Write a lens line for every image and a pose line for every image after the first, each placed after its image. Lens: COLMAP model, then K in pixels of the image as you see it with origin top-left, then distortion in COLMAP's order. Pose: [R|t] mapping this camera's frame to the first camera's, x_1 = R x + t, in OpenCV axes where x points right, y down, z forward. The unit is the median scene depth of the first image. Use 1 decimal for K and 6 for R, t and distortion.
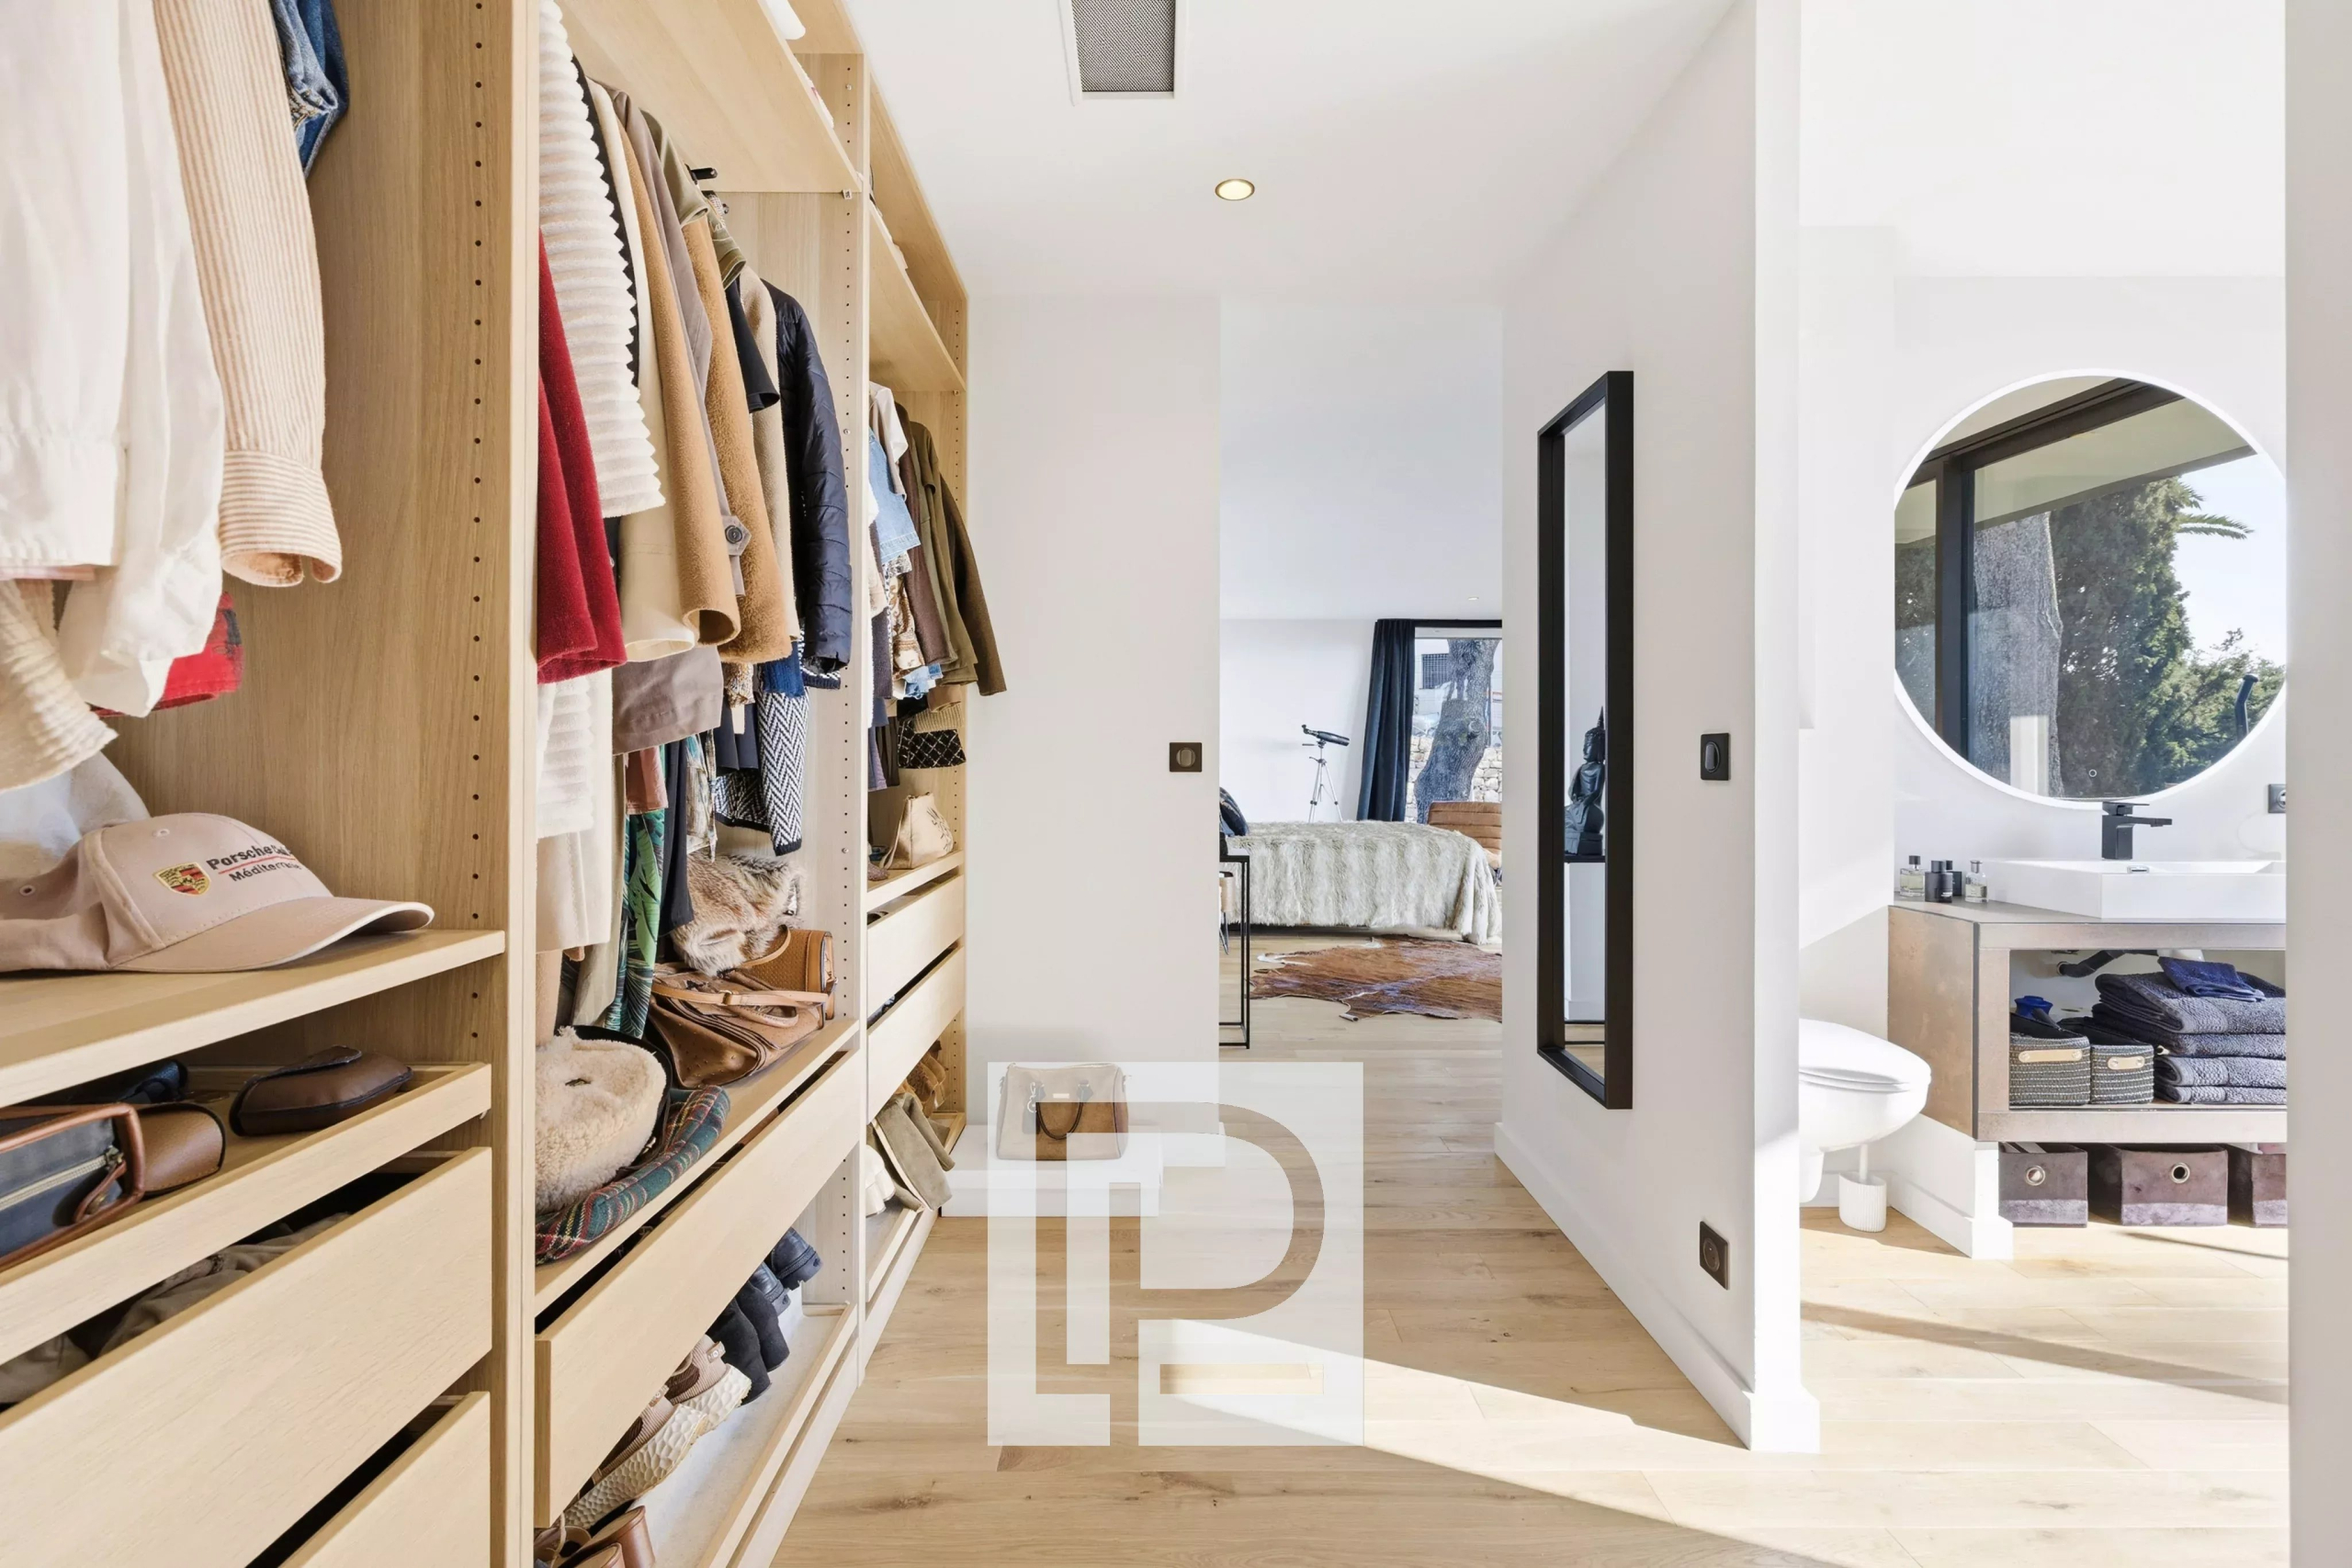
lens RADIAL K [[1041.9, 0, 1178.8], [0, 1041.9, 776.9], [0, 0, 1]] dist [-0.002130, 0.000389]
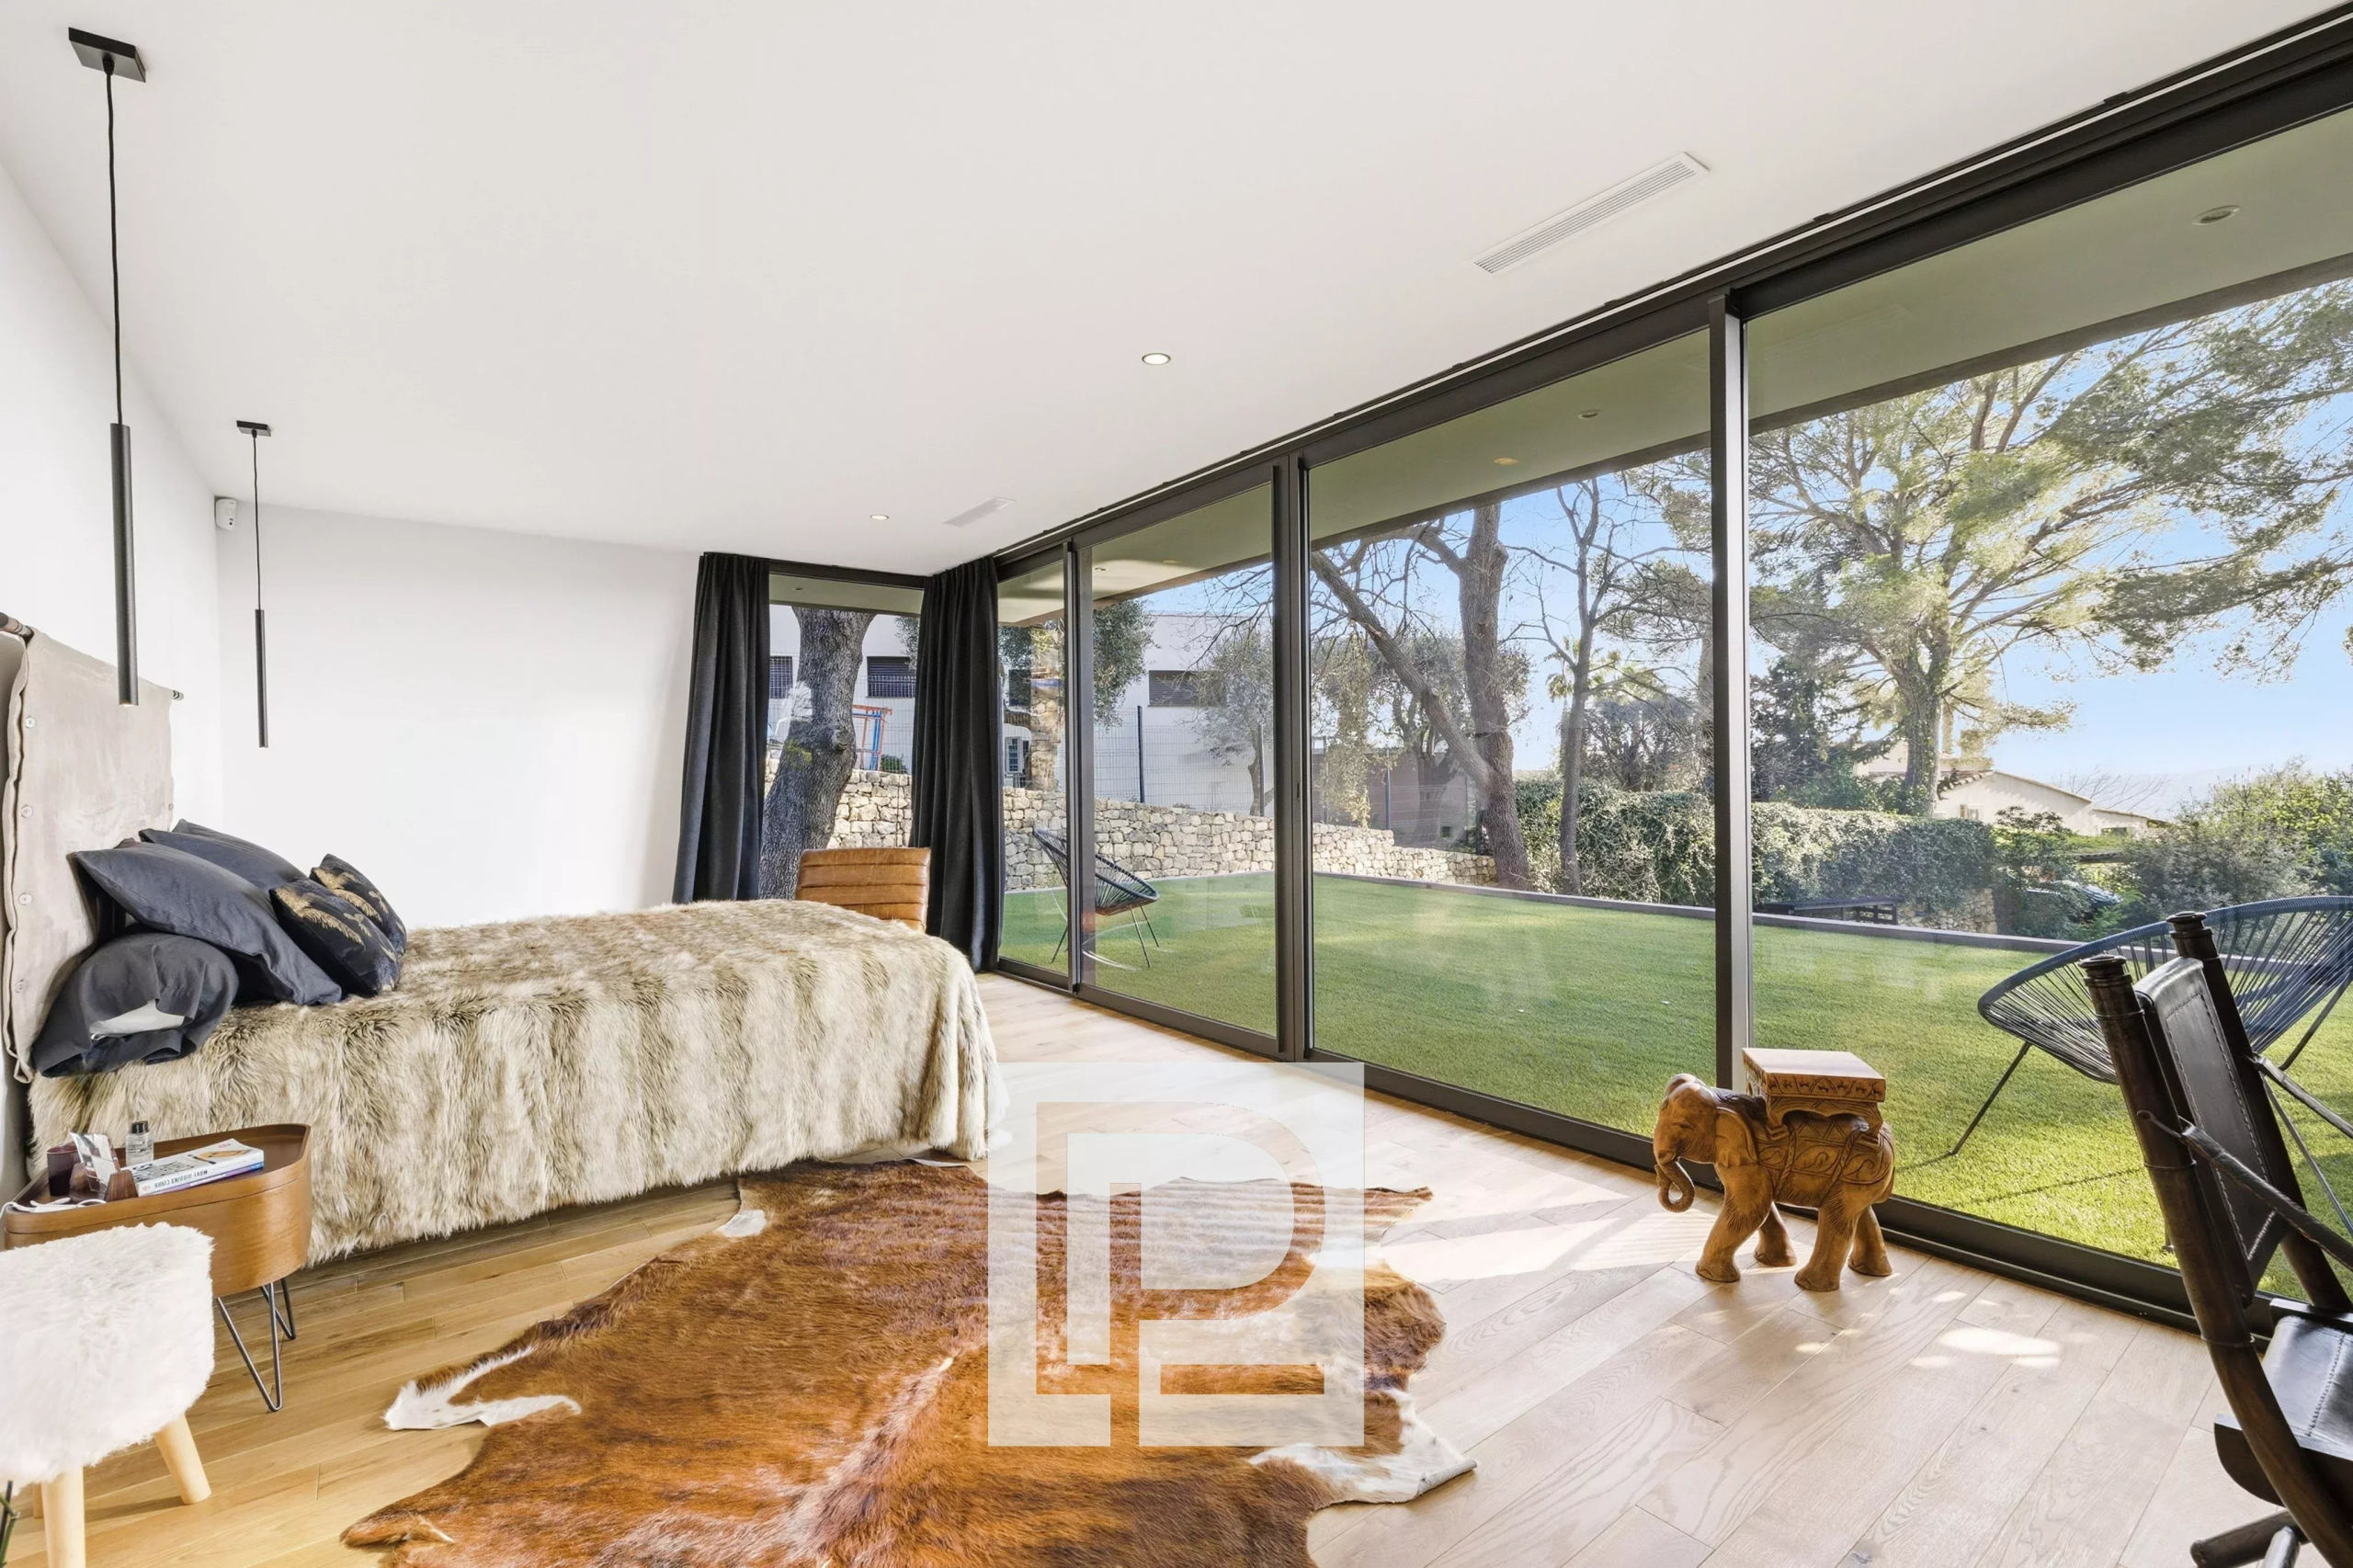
lens RADIAL K [[1042.4, 0, 1179.3], [0, 1042.4, 776.9], [0, 0, 1]] dist [-0.002130, 0.000389]
pose [[0.801027, -0.011755, 0.598513, 0.074773], [0.023674, 0.999647, -0.012051, -0.011190], [-0.598160, 0.023823, 0.801022, 0.541289]]
